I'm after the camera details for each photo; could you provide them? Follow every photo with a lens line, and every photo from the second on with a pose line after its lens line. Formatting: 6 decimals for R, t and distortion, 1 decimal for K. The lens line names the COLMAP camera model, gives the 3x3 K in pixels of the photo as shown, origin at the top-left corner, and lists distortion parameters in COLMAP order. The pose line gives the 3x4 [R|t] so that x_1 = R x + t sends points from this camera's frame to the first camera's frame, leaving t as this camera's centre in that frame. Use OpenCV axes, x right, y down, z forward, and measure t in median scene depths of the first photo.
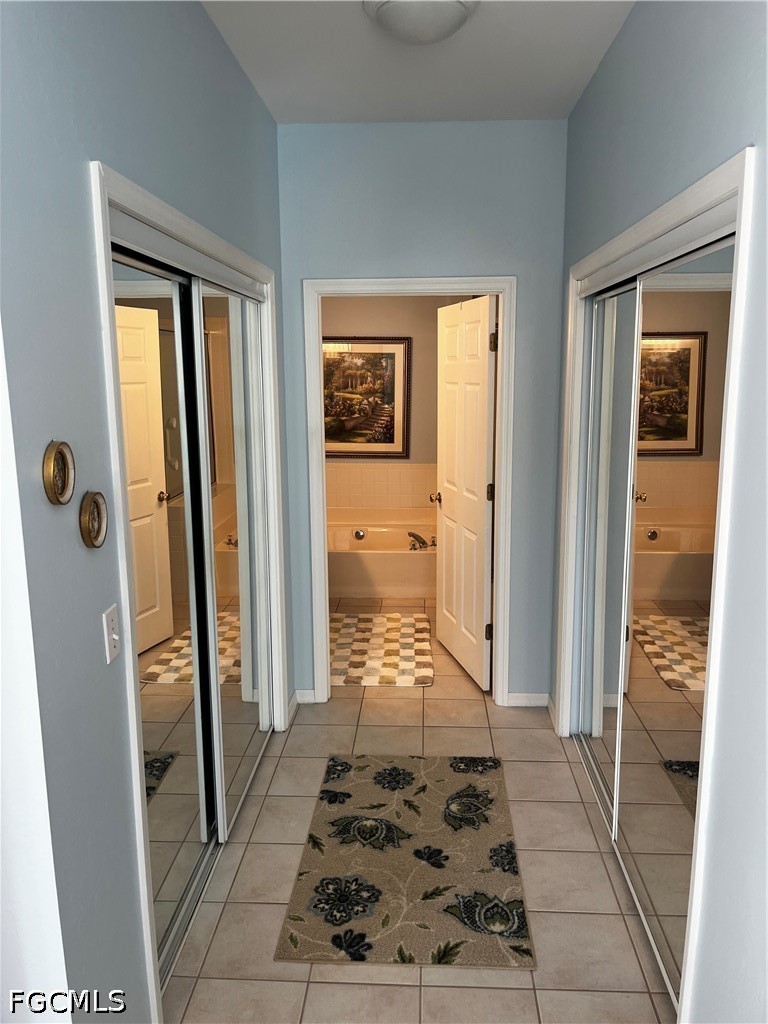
lens RADIAL K [[772.0, 0, 386.5], [0, 772.0, 512.0], [0, 0, 1]] dist [0.048703, -0.070684]
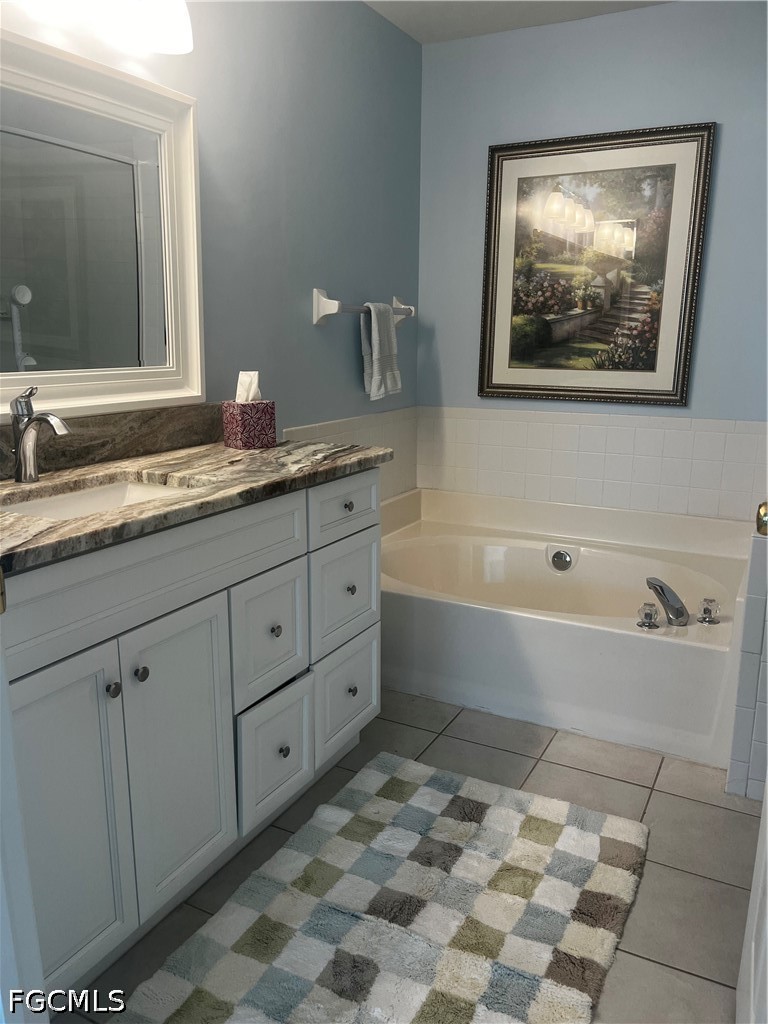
lens RADIAL K [[772.0, 0, 381.6], [0, 772.0, 503.2], [0, 0, 1]] dist [0.048703, -0.070684]
pose [[0.900321, 0.097050, -0.424269, 0.066909], [-0.085396, 0.995264, 0.046449, -0.019241], [0.426767, -0.005588, 0.904344, 0.518835]]
